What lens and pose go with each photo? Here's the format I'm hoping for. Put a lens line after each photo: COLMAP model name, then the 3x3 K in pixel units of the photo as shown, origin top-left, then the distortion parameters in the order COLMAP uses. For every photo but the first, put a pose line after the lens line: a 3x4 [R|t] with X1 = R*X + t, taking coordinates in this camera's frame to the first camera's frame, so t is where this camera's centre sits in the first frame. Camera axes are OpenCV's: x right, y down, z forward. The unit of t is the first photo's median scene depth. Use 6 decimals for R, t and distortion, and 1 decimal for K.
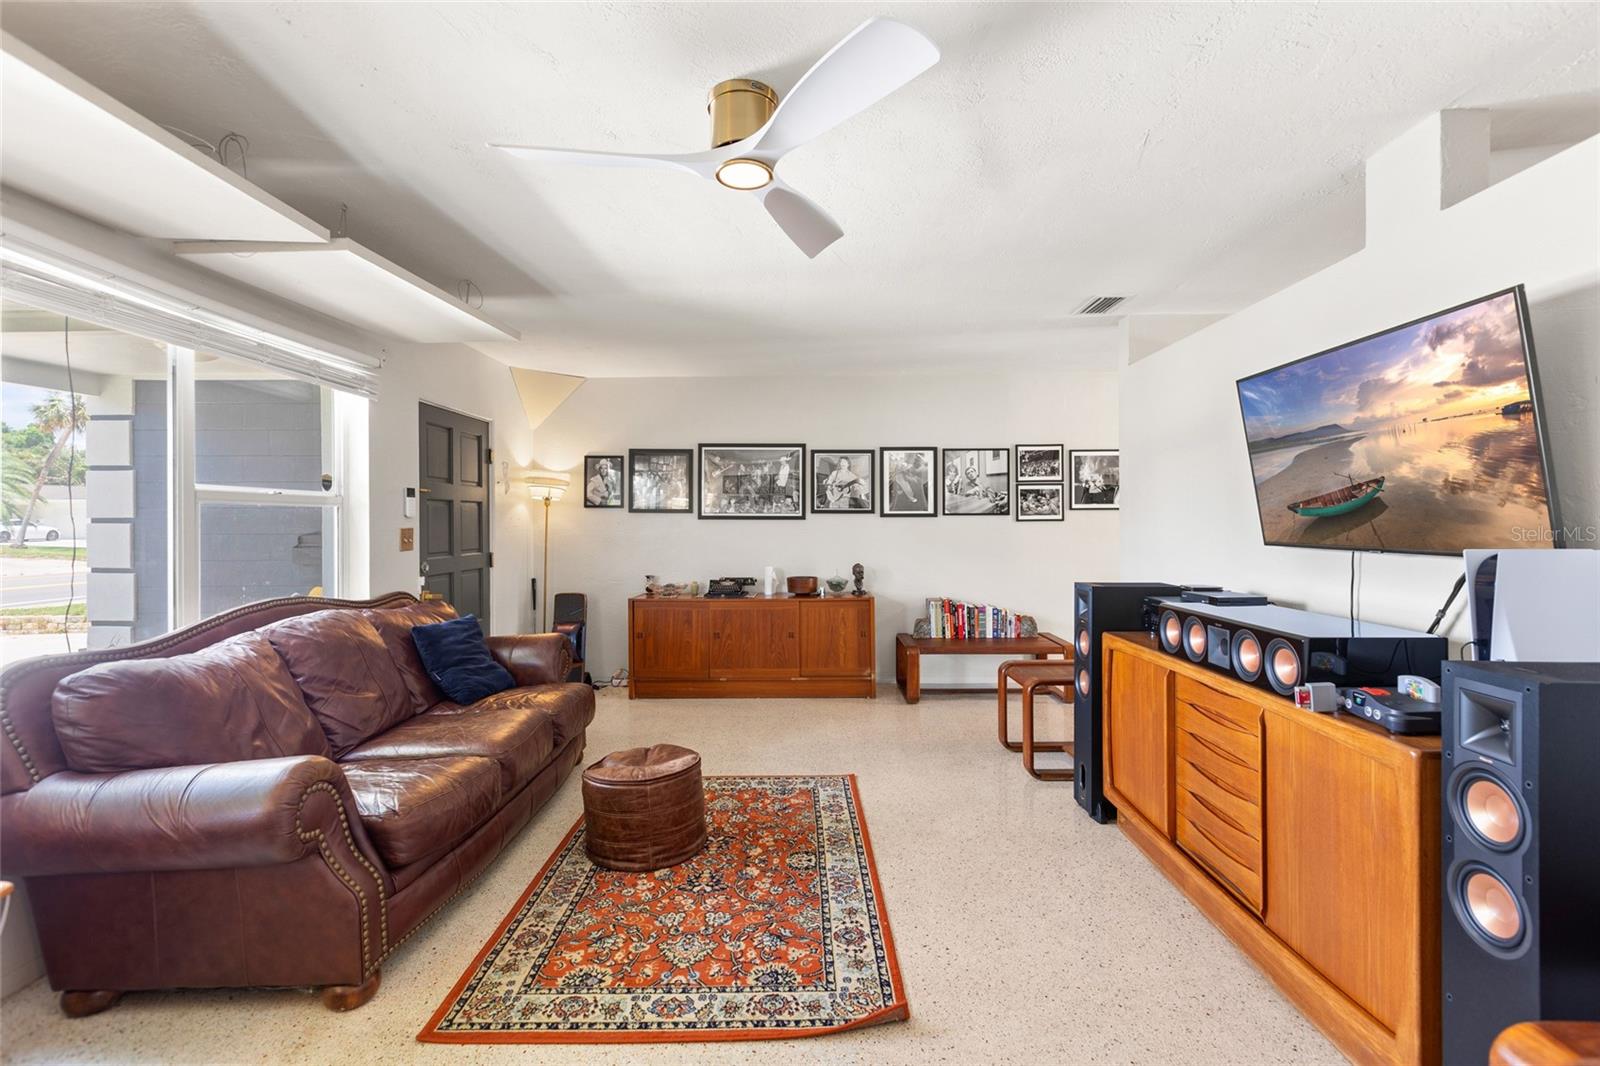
lens RADIAL K [[719.3, 0, 803.3], [0, 719.3, 525.0], [0, 0, 1]] dist [0.005593, -0.001191]
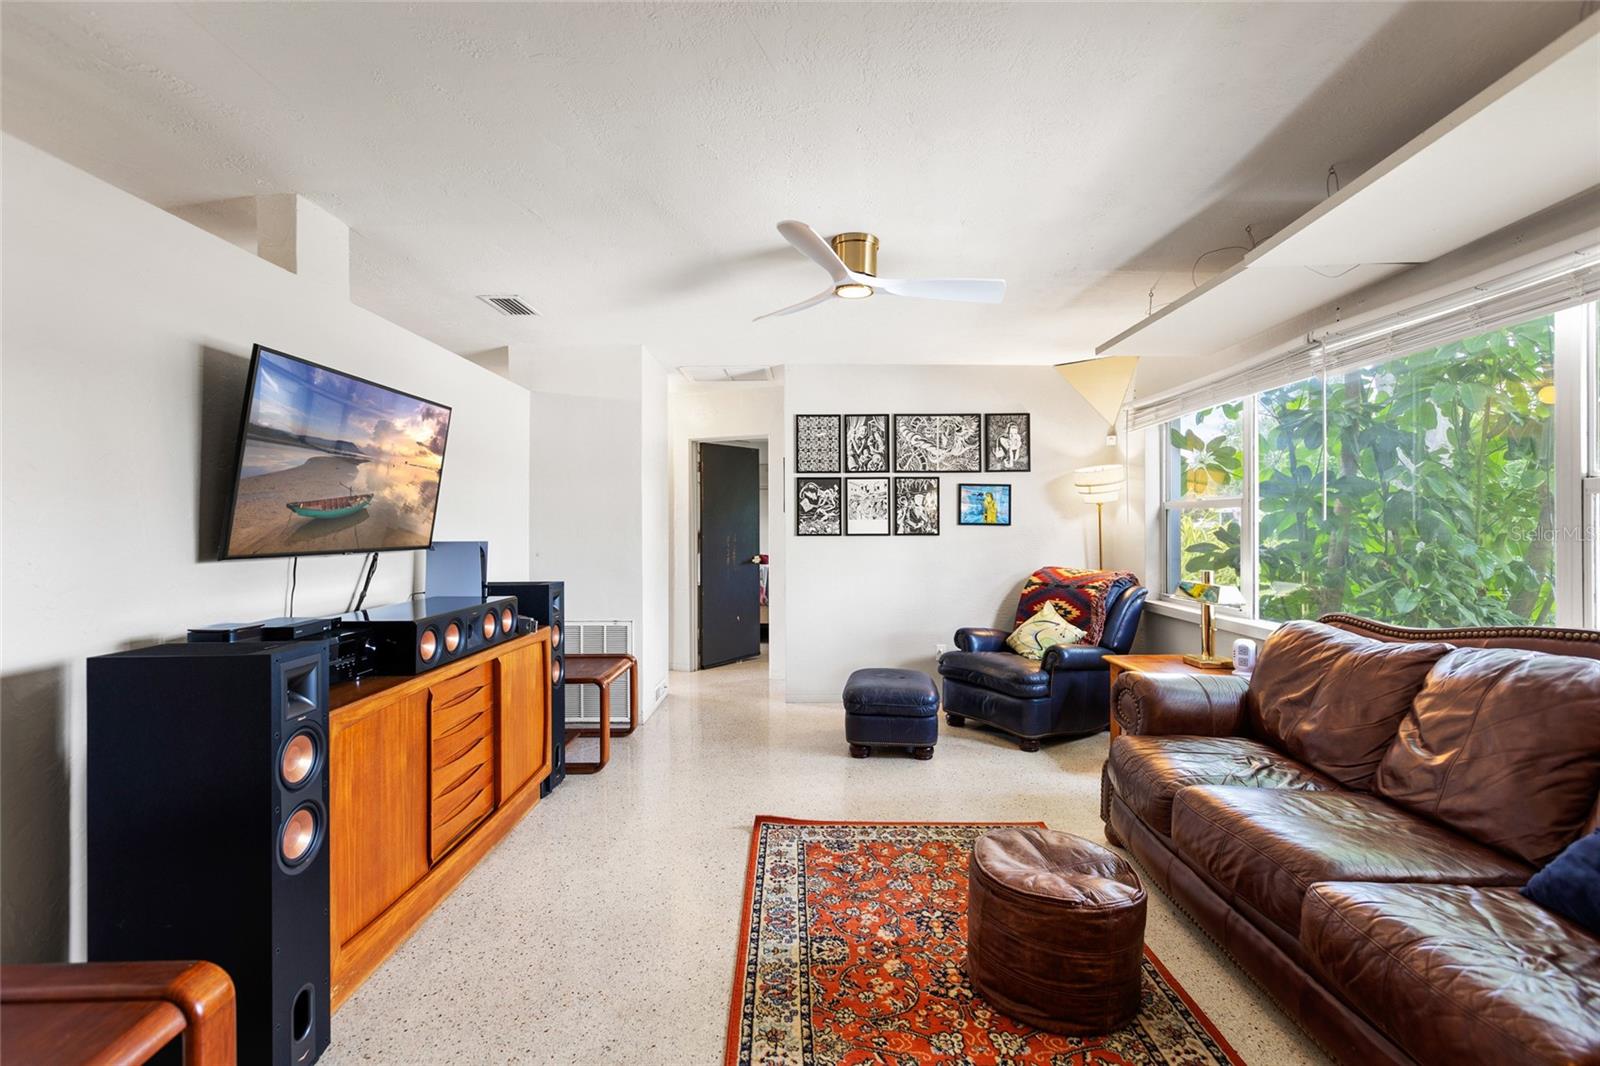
lens RADIAL K [[719.3, 0, 803.8], [0, 719.3, 525.6], [0, 0, 1]] dist [0.005593, -0.001191]
pose [[-0.999921, 0.008113, -0.009599, 0.029695], [0.008078, 0.999961, 0.003639, -0.005631], [0.009628, 0.003562, -0.999947, 1.779180]]
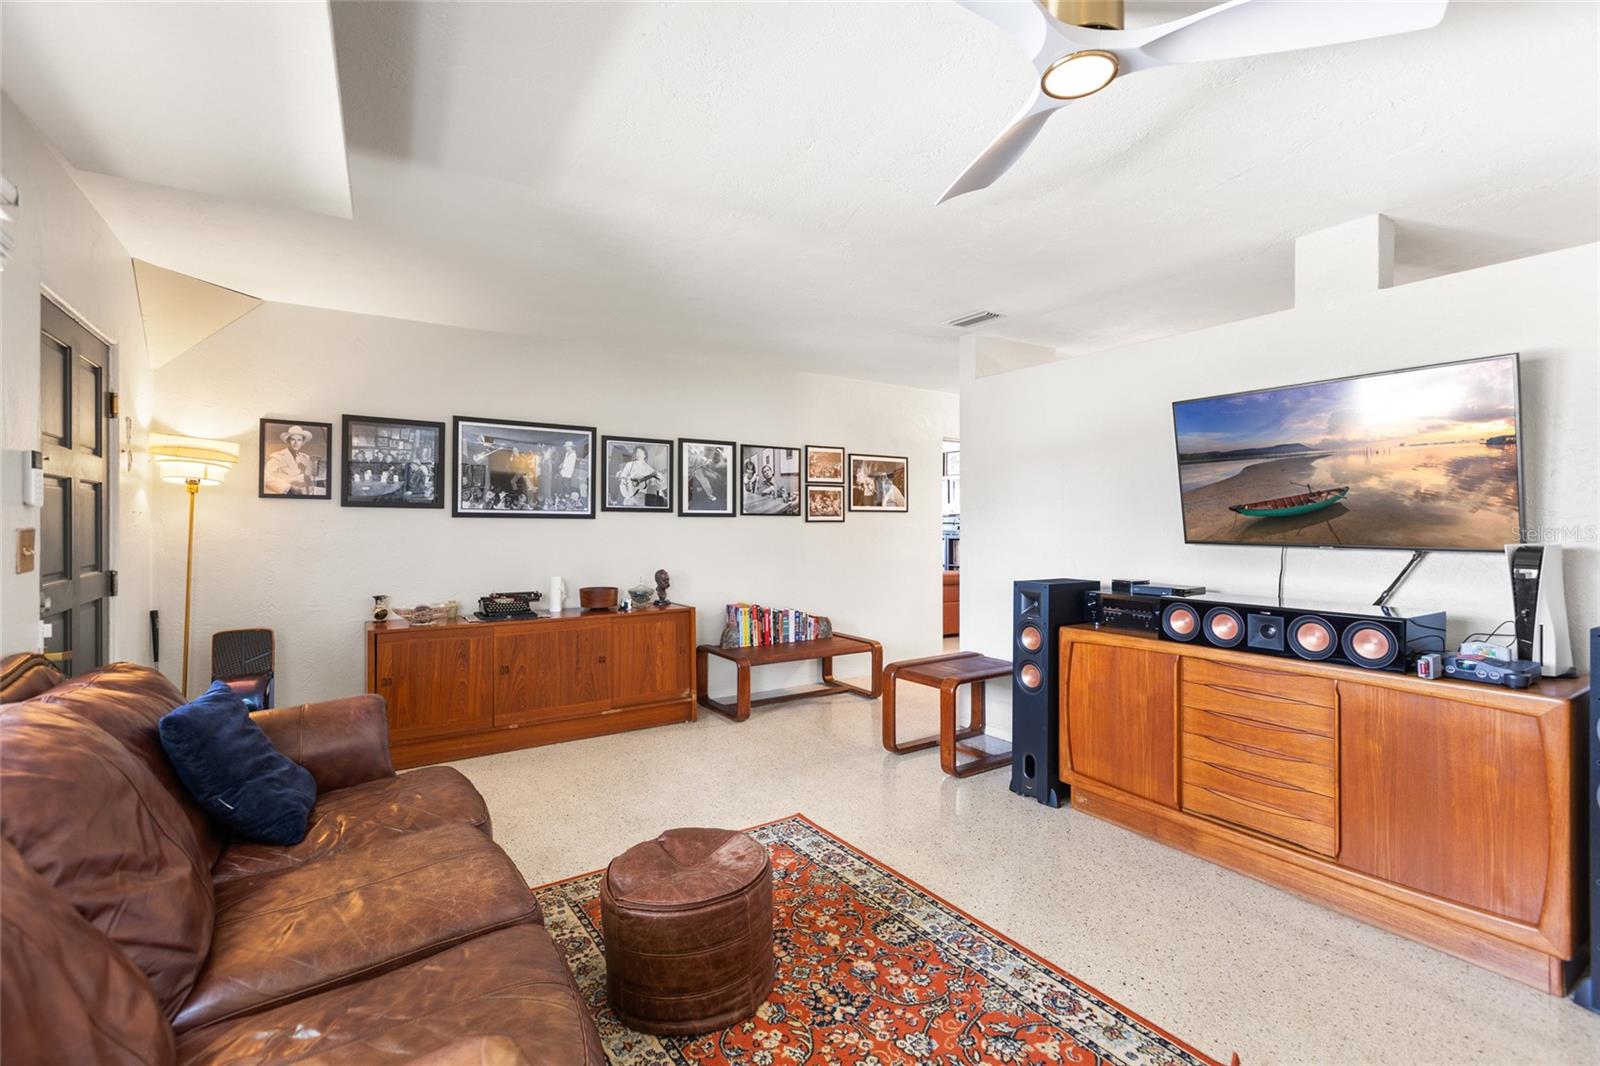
lens RADIAL K [[719.3, 0, 804.9], [0, 719.3, 523.3], [0, 0, 1]] dist [0.005593, -0.001191]
pose [[0.827923, 0.004626, 0.560823, -0.544841], [-0.002082, 0.999984, -0.005175, 0.003634], [-0.560838, 0.003117, 0.827920, 0.371831]]
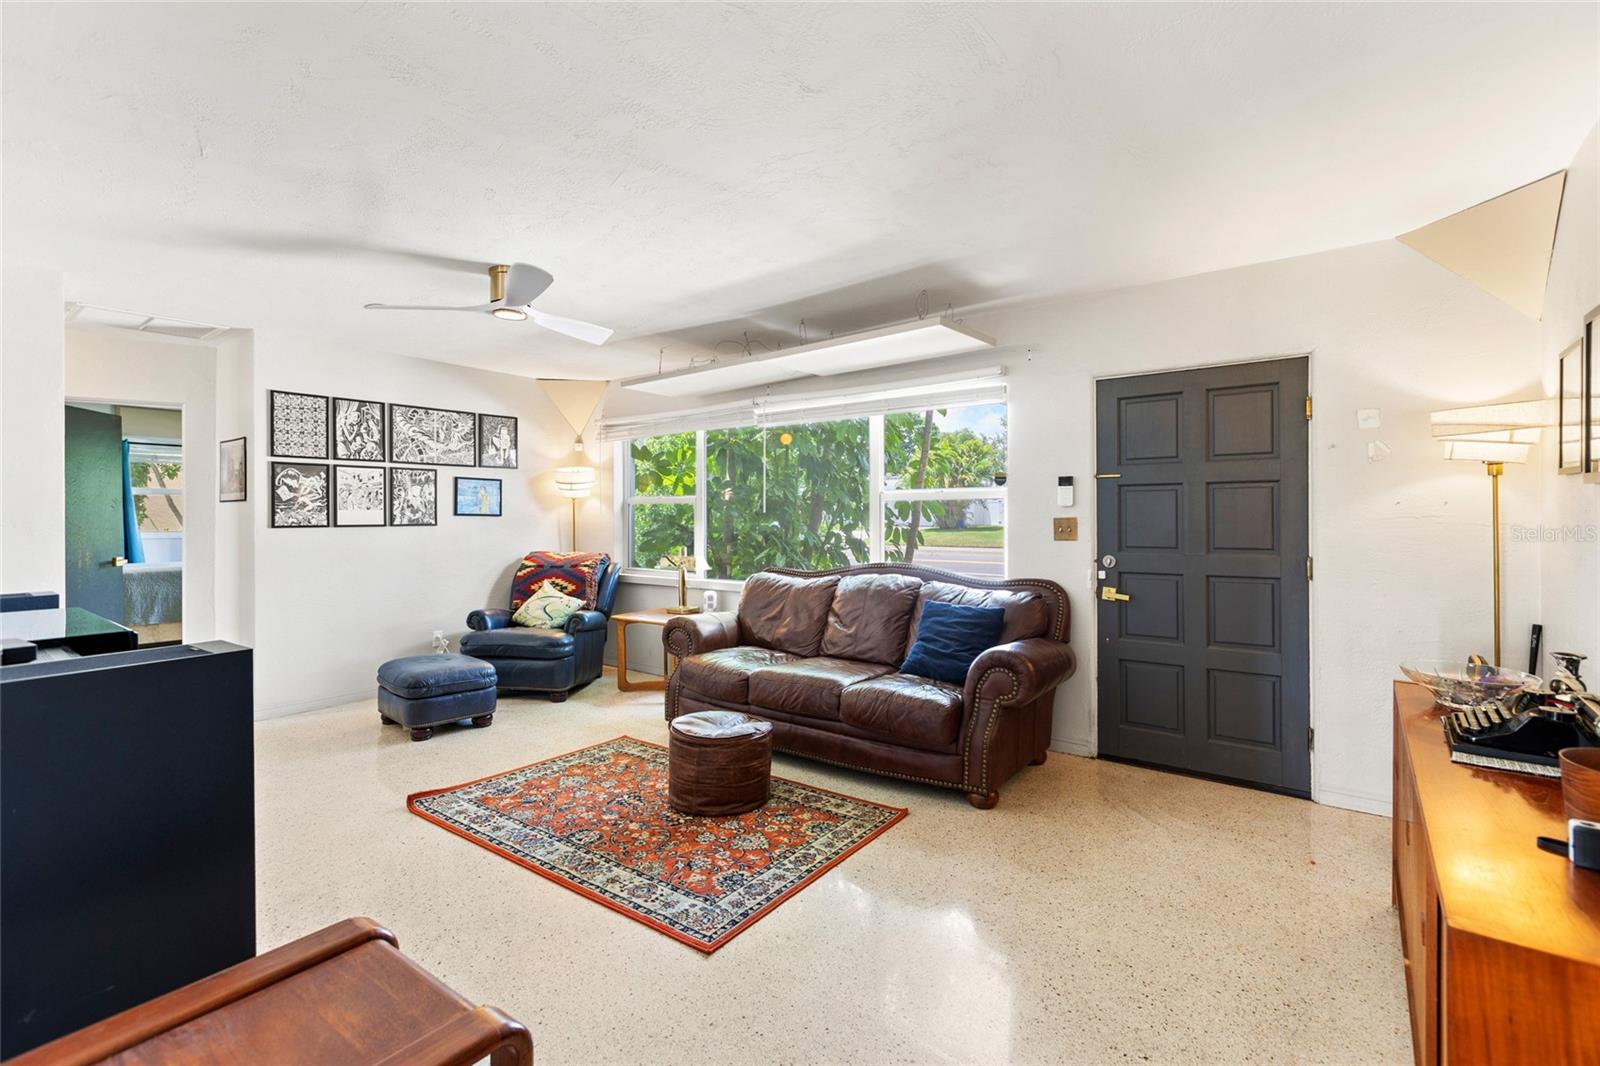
lens RADIAL K [[719.3, 0, 804.8], [0, 719.3, 516.0], [0, 0, 1]] dist [0.005593, -0.001191]
pose [[-0.593790, 0.007813, -0.804582, 0.643066], [0.003641, 0.999969, 0.007023, -0.006973], [0.804612, 0.001241, -0.593800, 1.863188]]
